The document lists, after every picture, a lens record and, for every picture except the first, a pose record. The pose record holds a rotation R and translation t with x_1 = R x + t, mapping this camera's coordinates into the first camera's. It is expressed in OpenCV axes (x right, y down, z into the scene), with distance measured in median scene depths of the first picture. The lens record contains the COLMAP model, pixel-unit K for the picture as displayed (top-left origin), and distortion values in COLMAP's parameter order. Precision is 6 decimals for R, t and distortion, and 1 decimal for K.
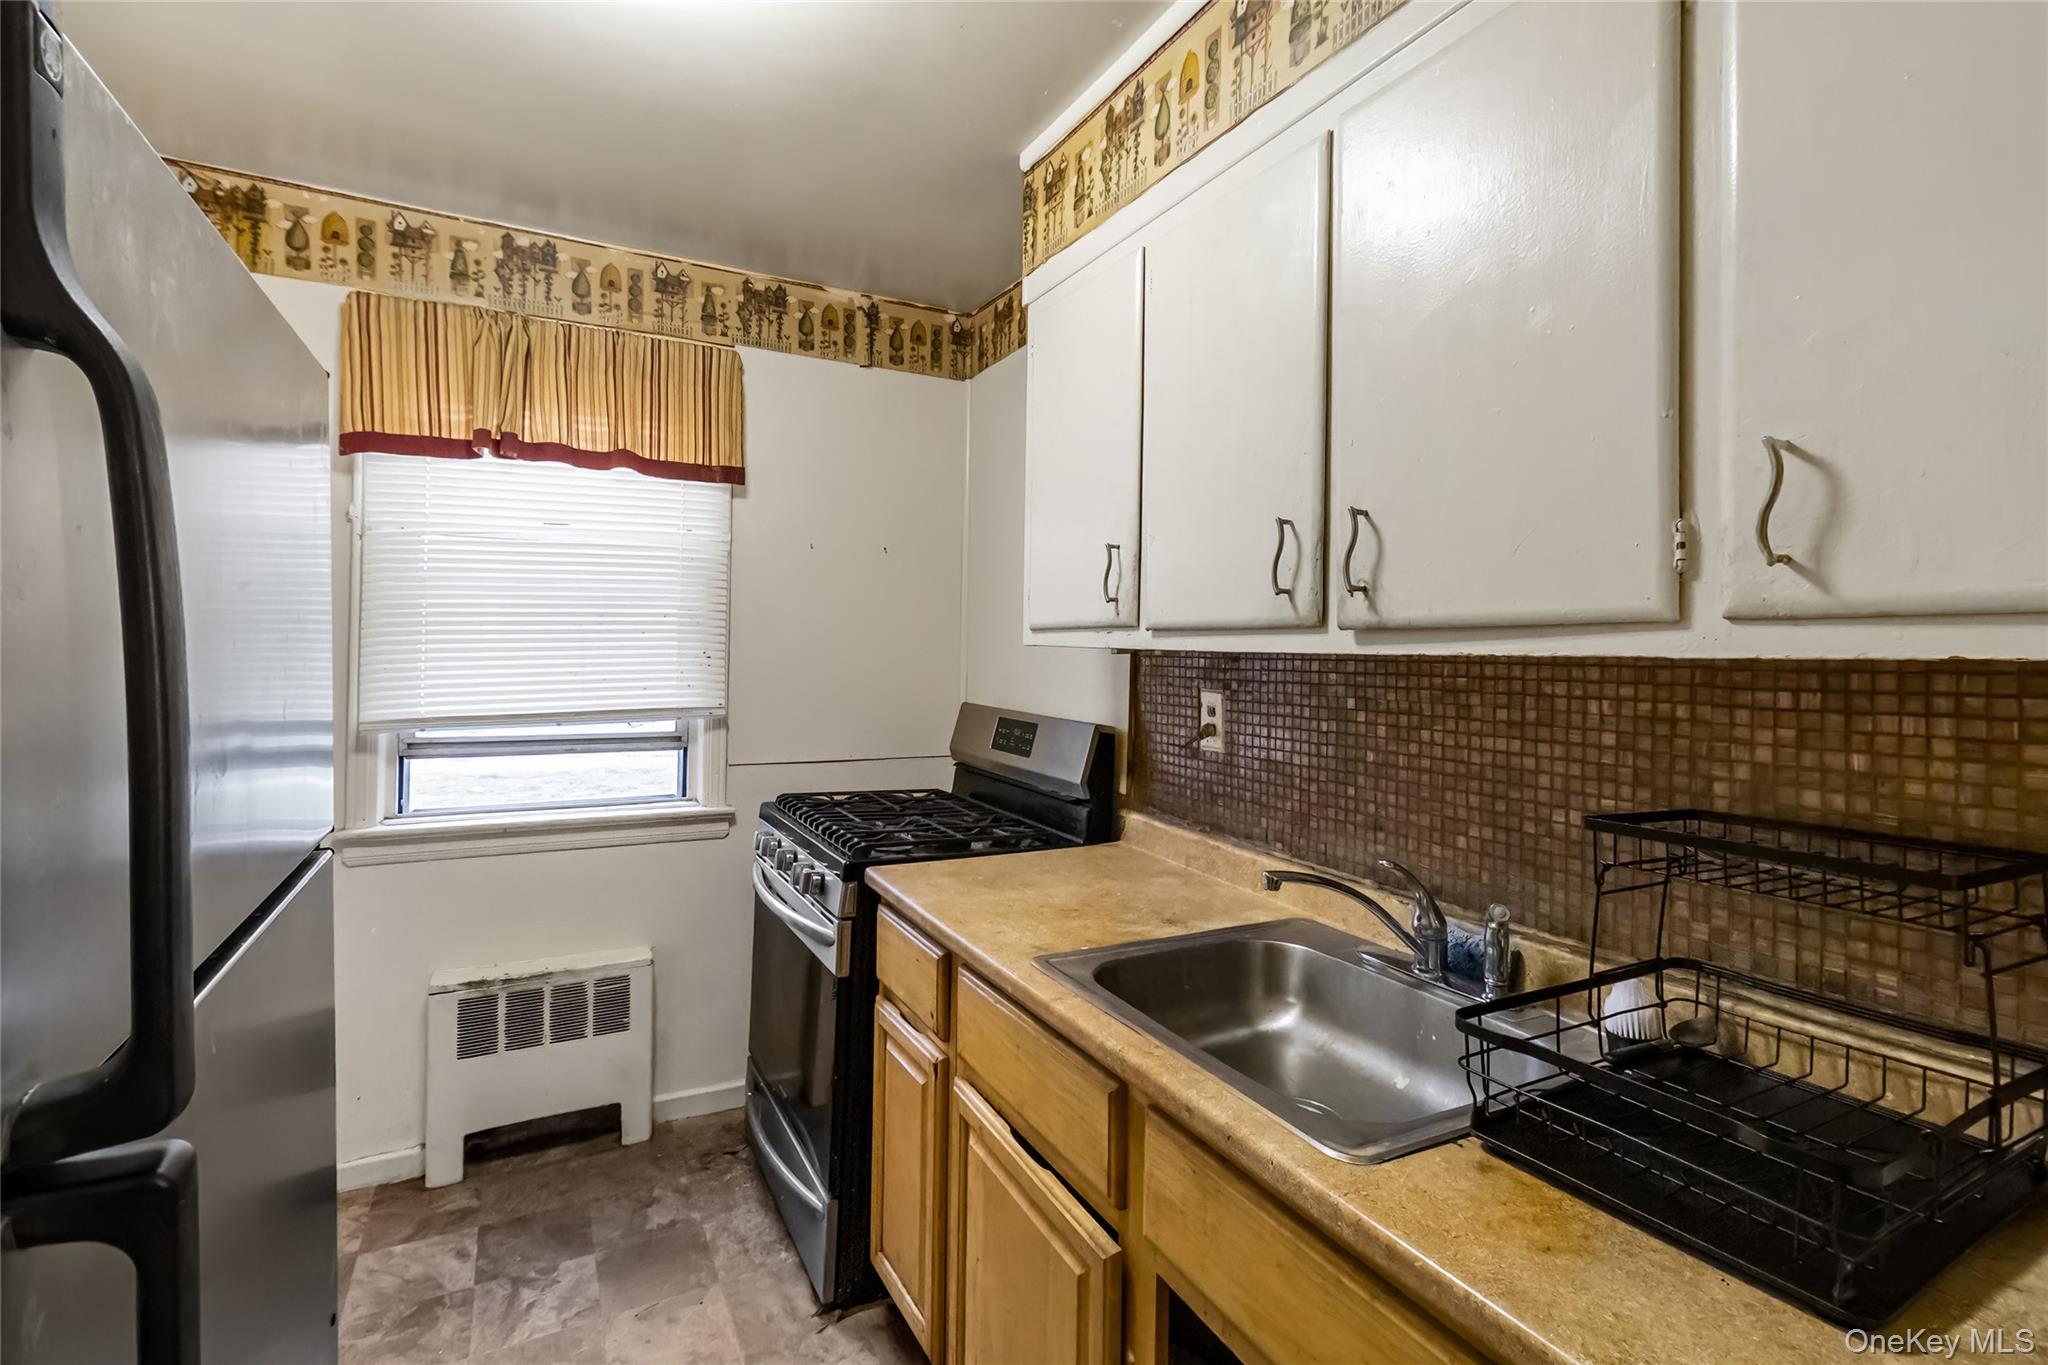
lens RADIAL K [[990.2, 0, 1023.9], [0, 990.2, 673.1], [0, 0, 1]] dist [0.016331, -0.000801]
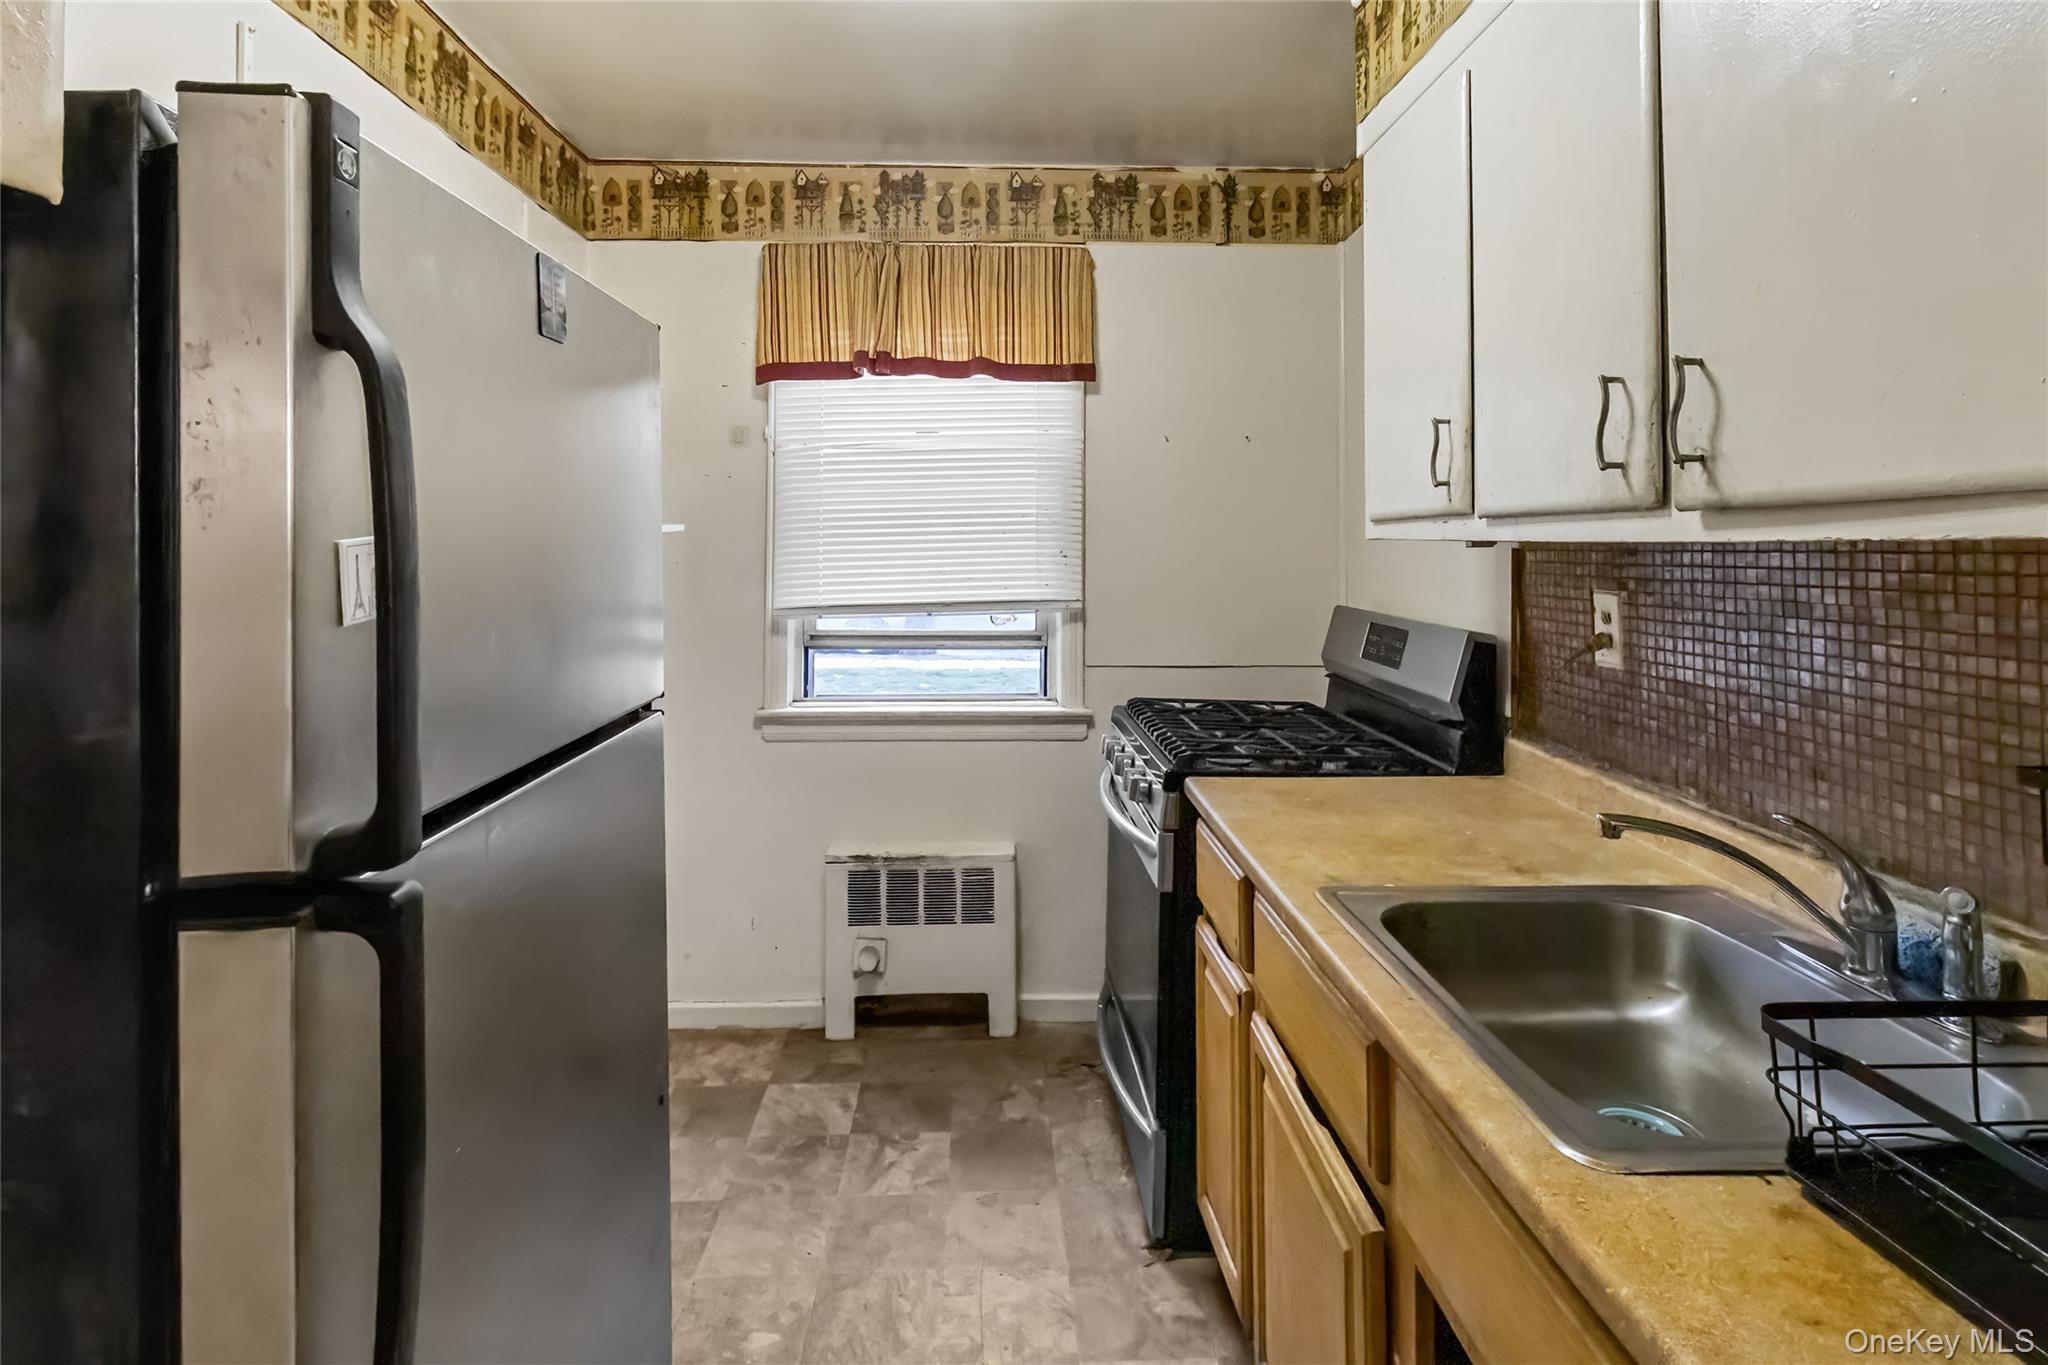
lens RADIAL K [[1084.0, 0, 983.1], [0, 1084.0, 549.8], [0, 0, 1]] dist [0.014612, -0.002551]
pose [[0.895934, -0.011374, -0.444041, 0.119446], [0.000770, 0.999710, -0.024054, 0.004189], [0.444186, 0.021209, 0.895684, -0.012403]]
